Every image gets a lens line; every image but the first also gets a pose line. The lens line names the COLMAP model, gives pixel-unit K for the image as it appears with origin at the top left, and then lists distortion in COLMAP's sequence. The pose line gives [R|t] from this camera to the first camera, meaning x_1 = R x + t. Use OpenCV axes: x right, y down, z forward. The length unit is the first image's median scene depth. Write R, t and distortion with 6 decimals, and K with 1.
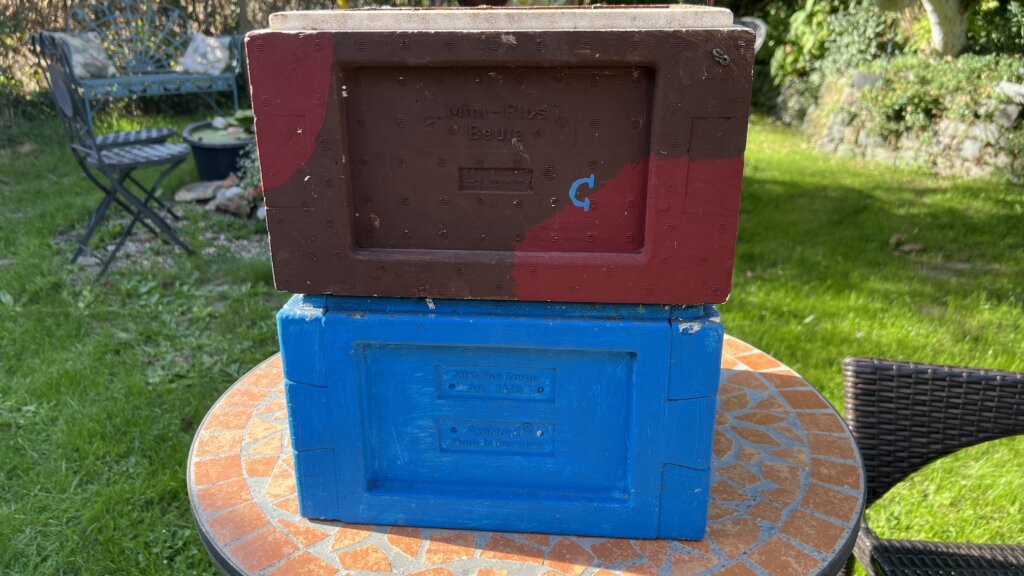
lens RADIAL K [[797.6, 0, 513.8], [0, 797.6, 288.6], [0, 0, 1]] dist [0.003588, -0.003924]
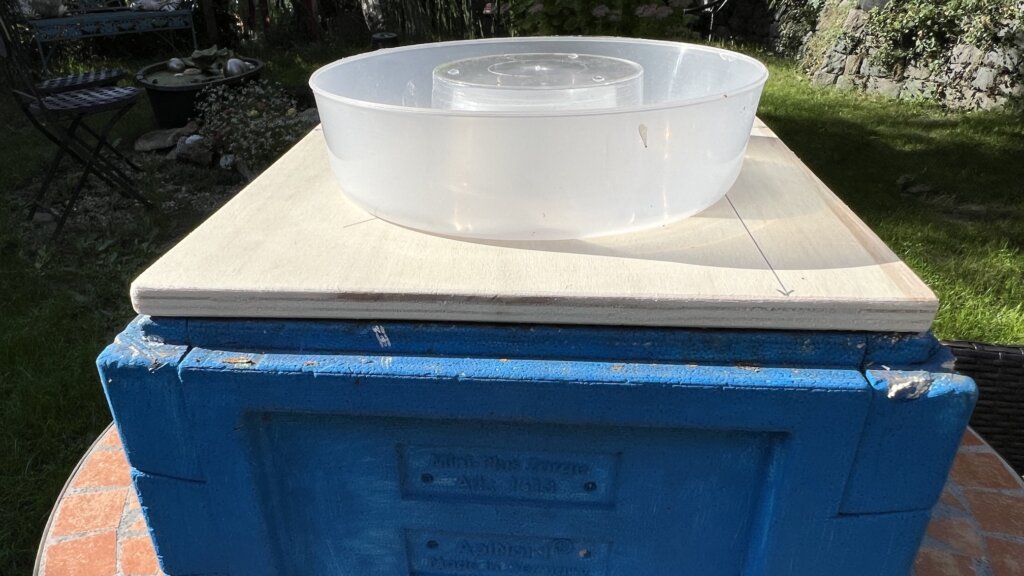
lens RADIAL K [[707.4, 0, 458.6], [0, 707.4, 355.9], [0, 0, 1]] dist [-0.003424, -0.003734]
pose [[0.999354, -0.007947, -0.035060, -0.010726], [0.014046, 0.984053, 0.177323, -0.013550], [0.033092, -0.177700, 0.983528, 0.149179]]
